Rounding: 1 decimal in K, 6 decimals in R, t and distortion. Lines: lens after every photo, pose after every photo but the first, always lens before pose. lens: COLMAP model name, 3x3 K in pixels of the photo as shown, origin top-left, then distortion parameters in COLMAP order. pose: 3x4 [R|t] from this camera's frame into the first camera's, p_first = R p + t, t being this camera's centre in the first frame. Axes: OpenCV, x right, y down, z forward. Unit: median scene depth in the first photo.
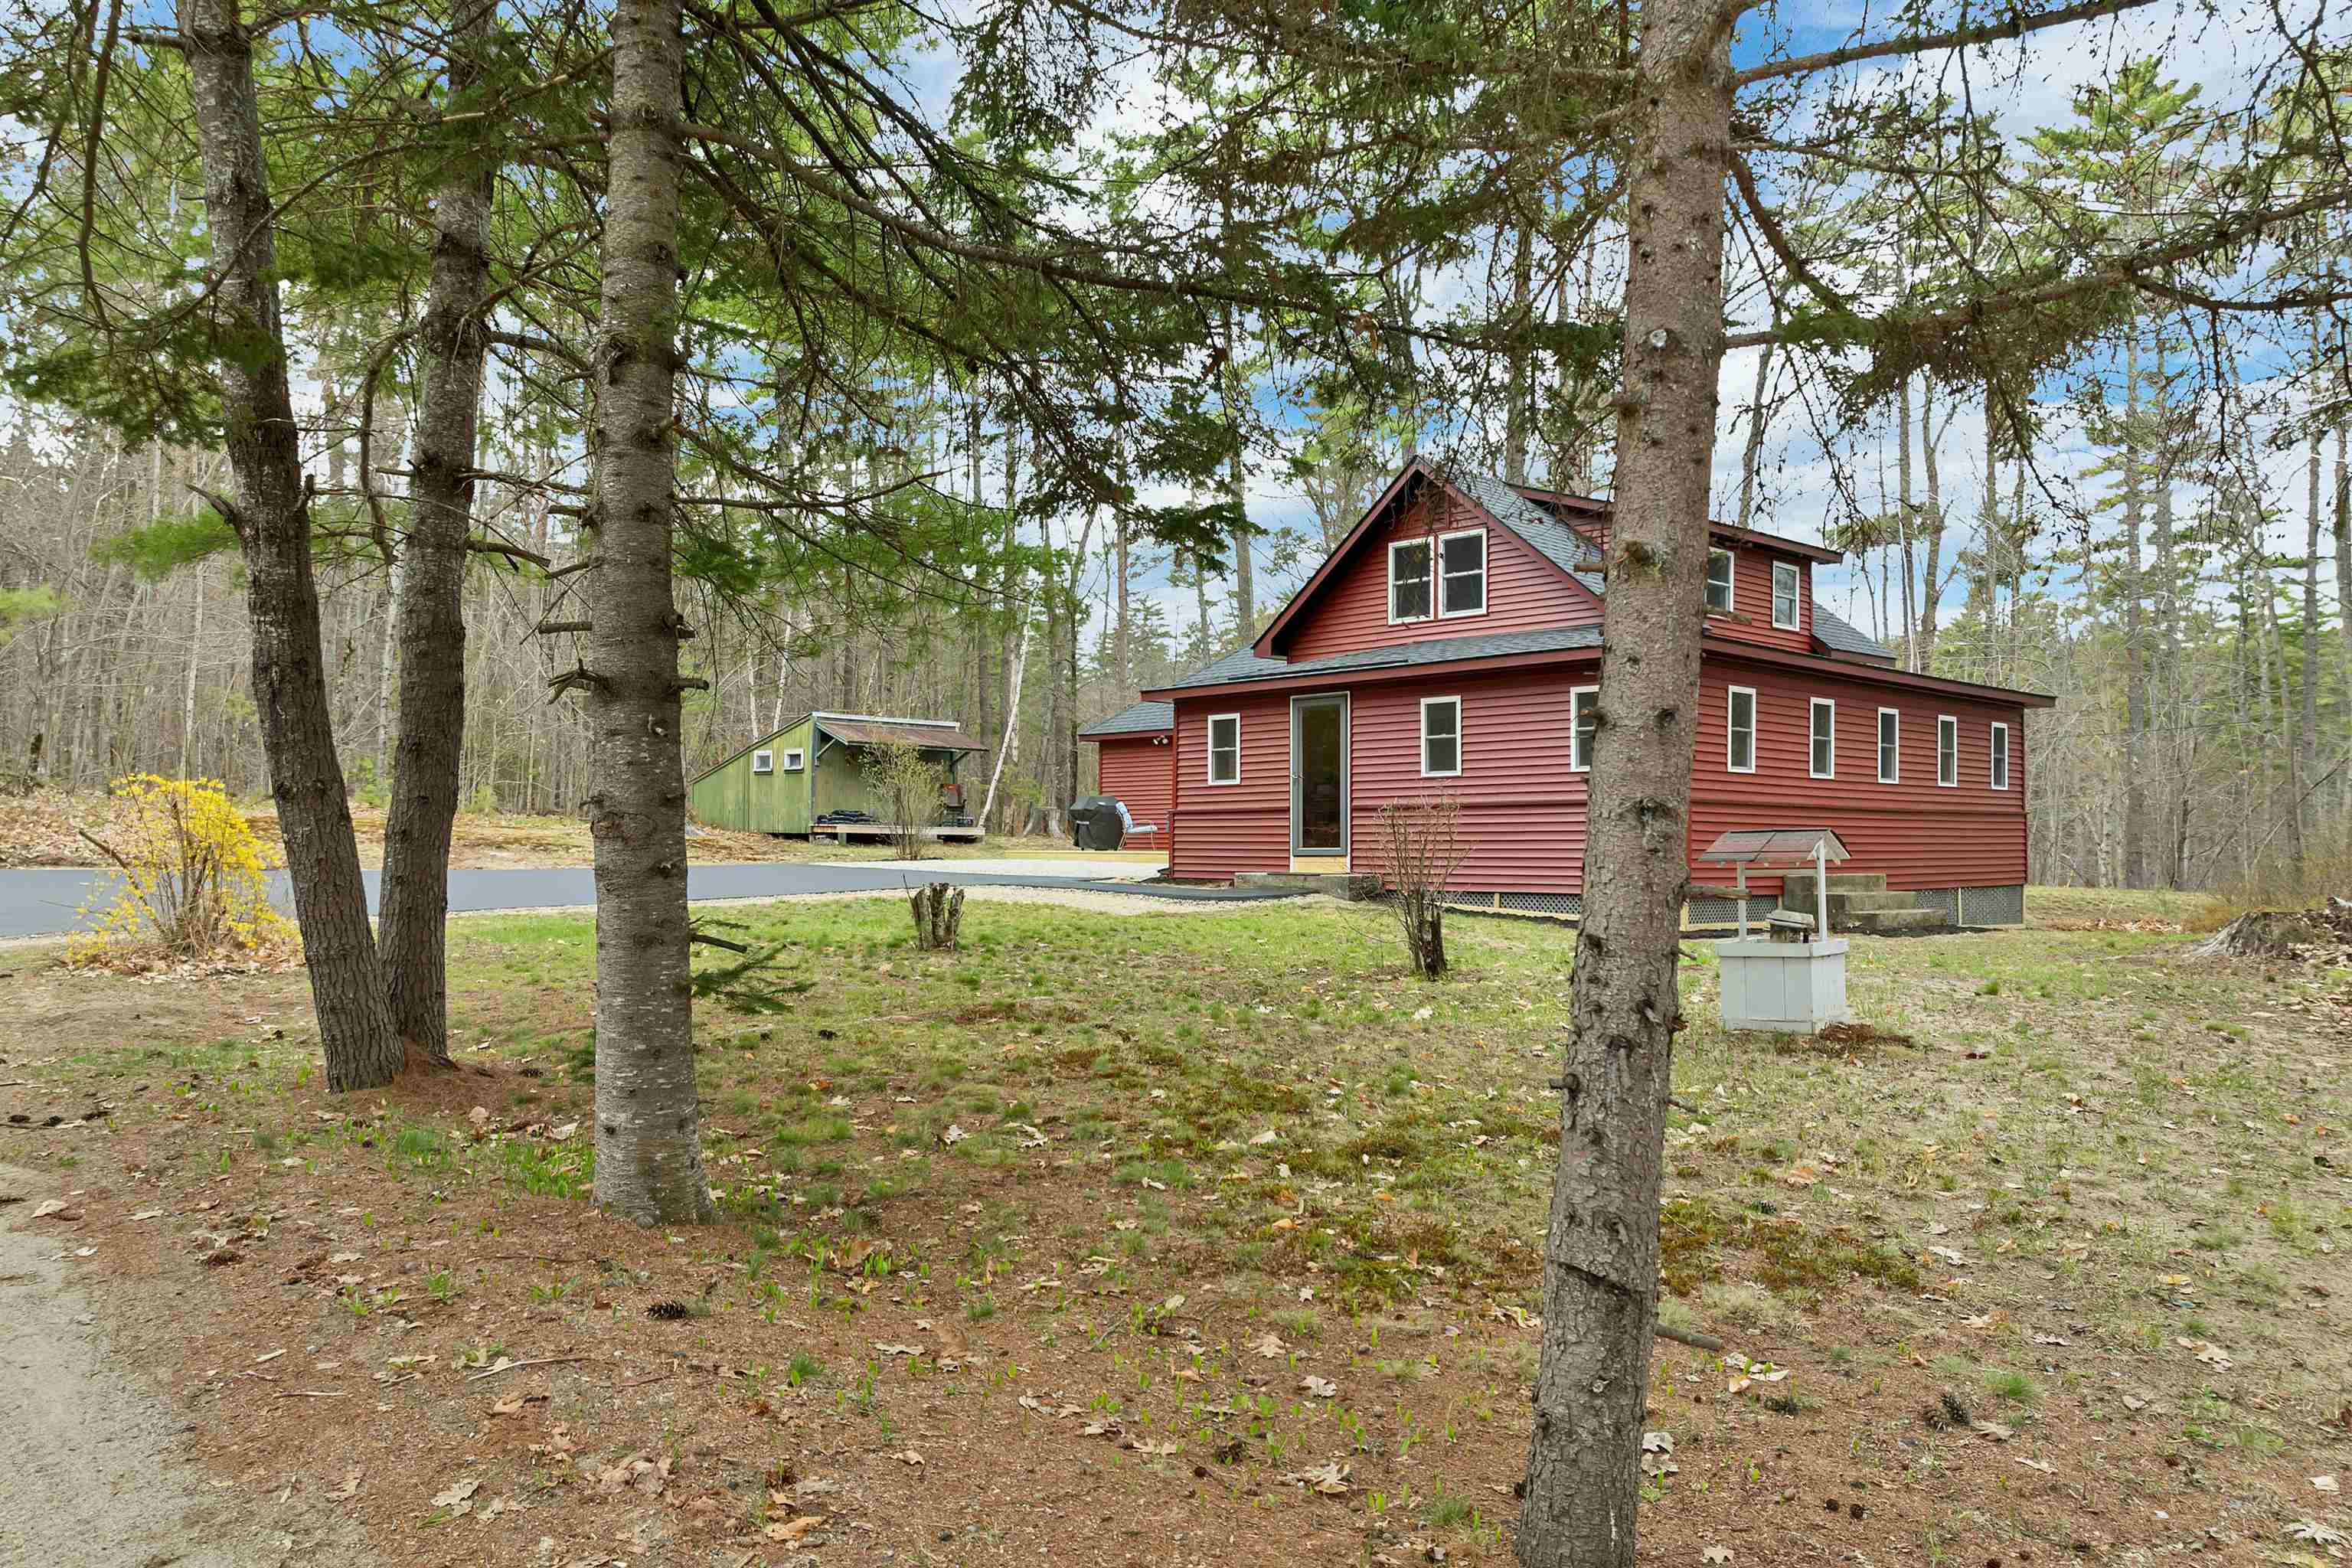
lens RADIAL K [[1701.0, 0, 1174.3], [0, 1701.0, 805.5], [0, 0, 1]] dist [-0.035487, 0.007227]
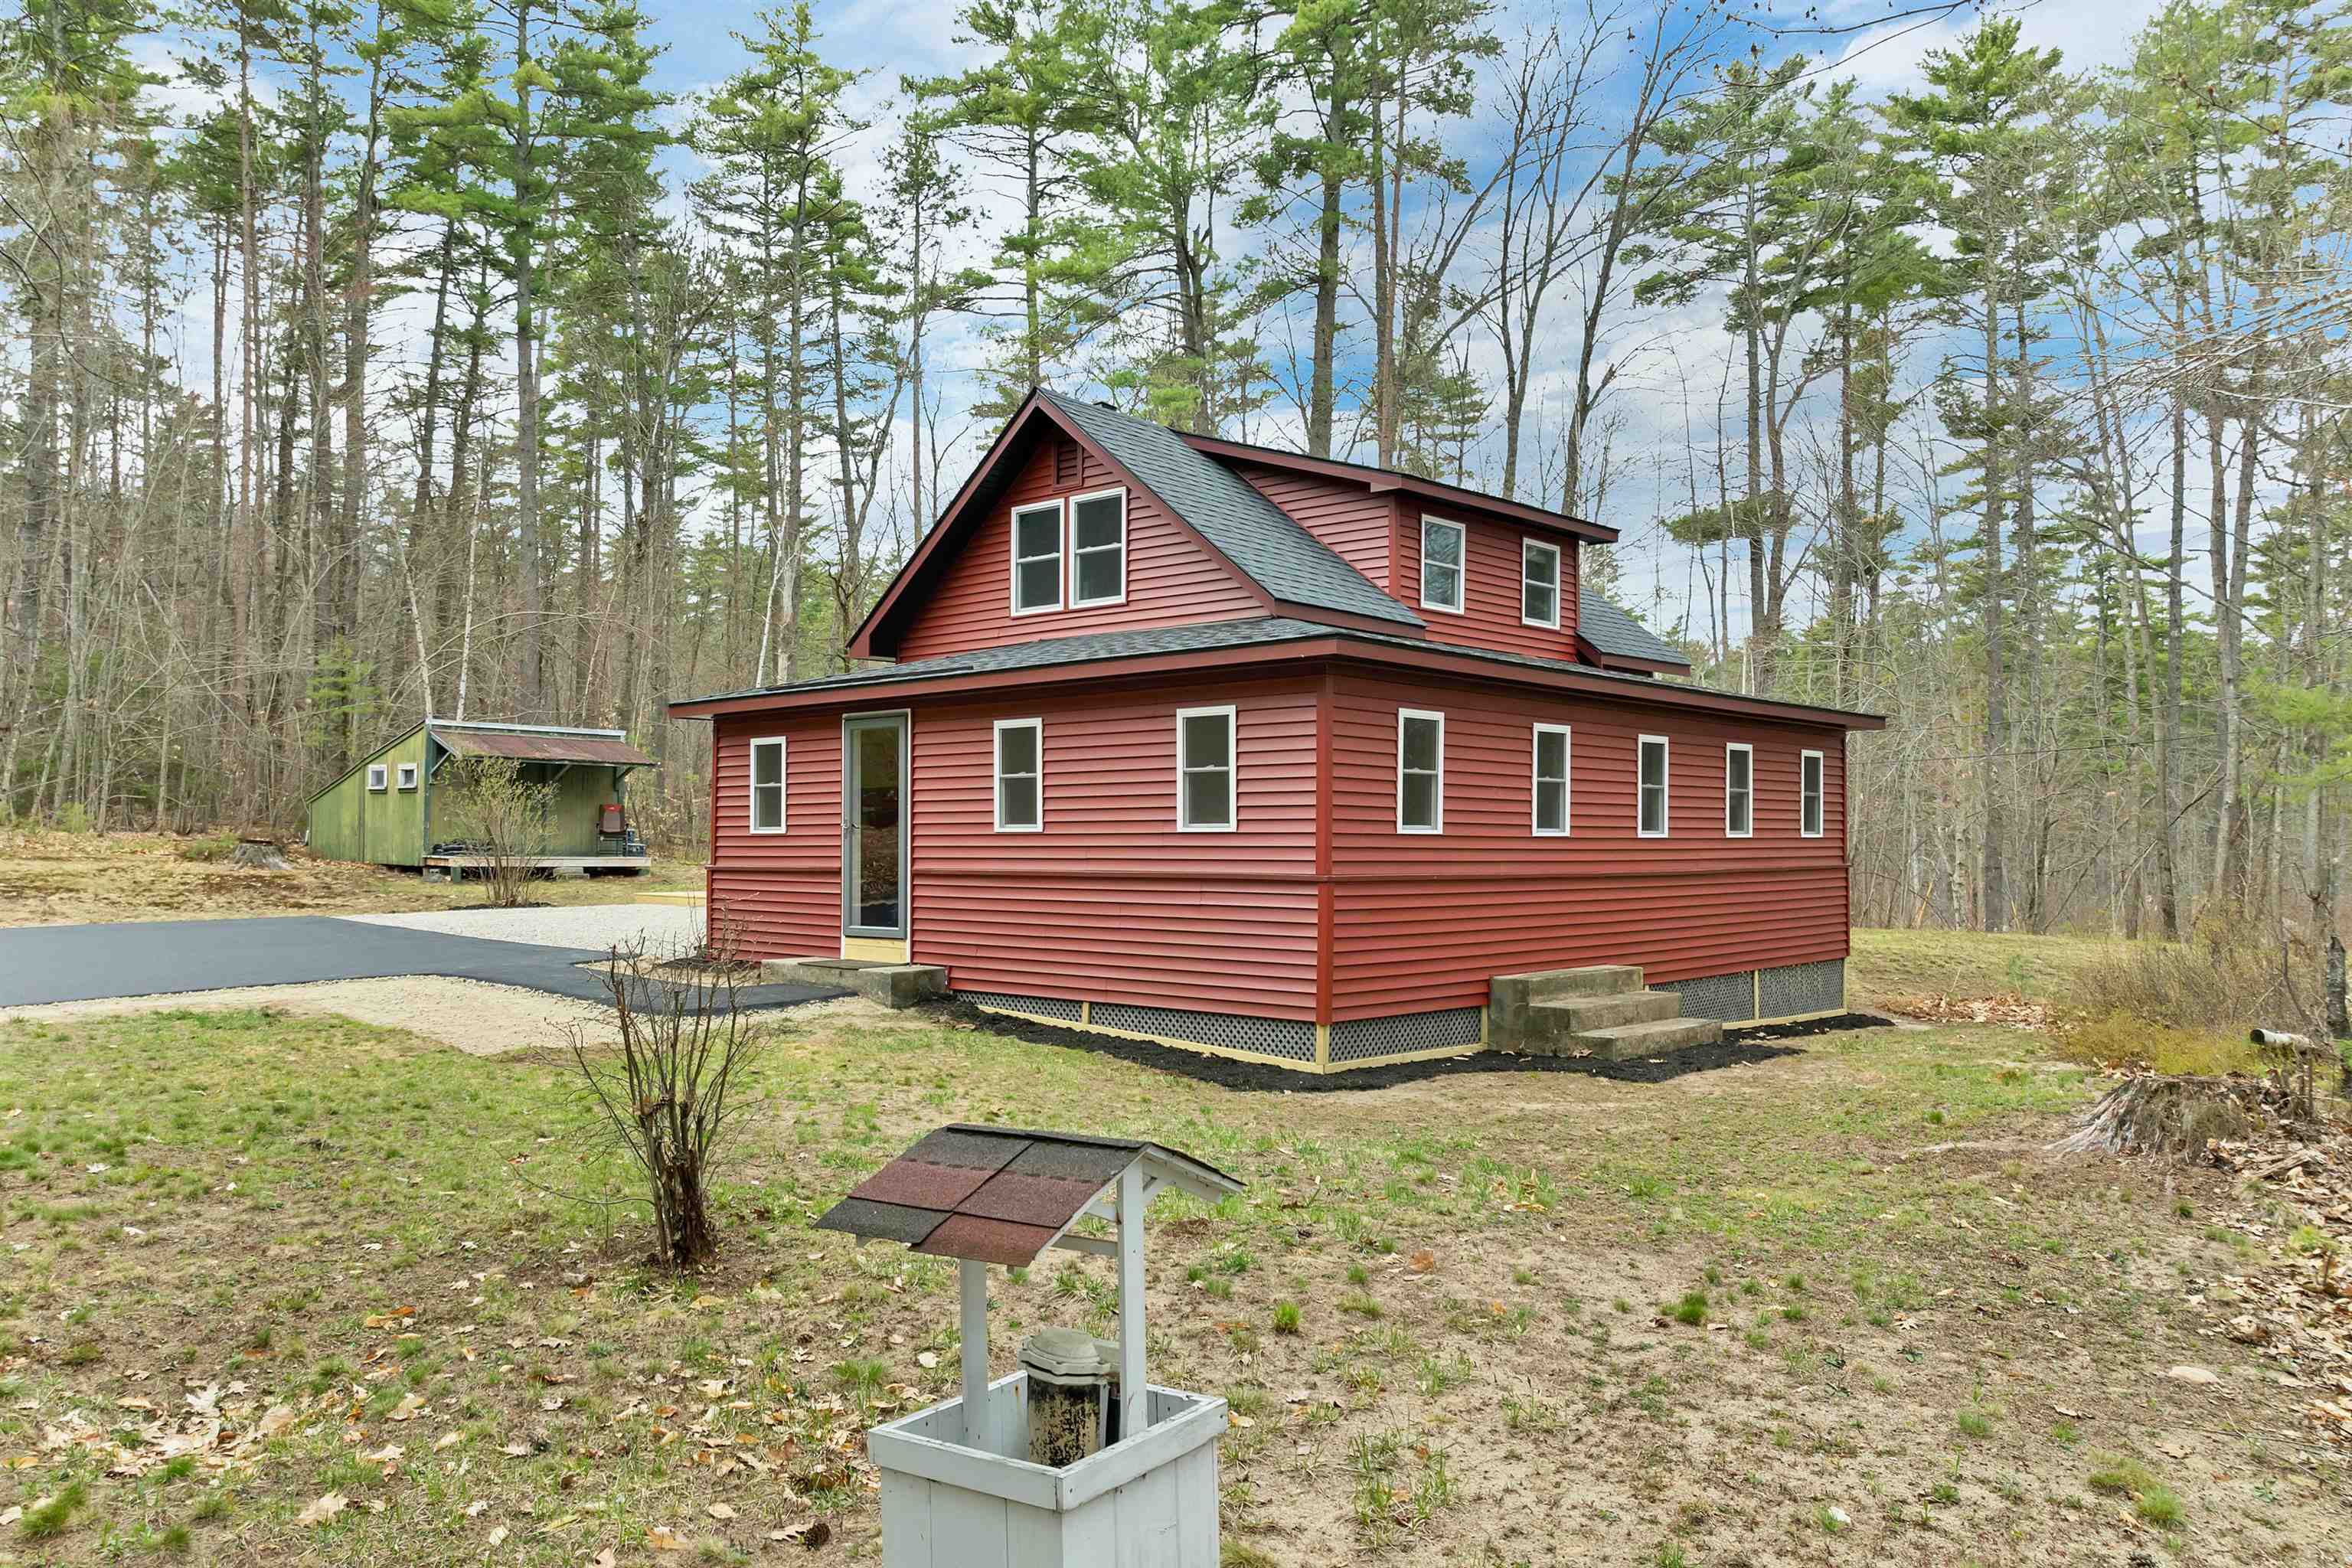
lens RADIAL K [[1701.0, 0, 1183.7], [0, 1701.0, 779.1], [0, 0, 1]] dist [-0.035487, 0.007227]
pose [[0.997663, 0.002729, 0.068276, 0.096704], [-0.001926, 0.999928, -0.011825, -0.016805], [-0.068304, 0.011666, 0.997596, 0.160666]]
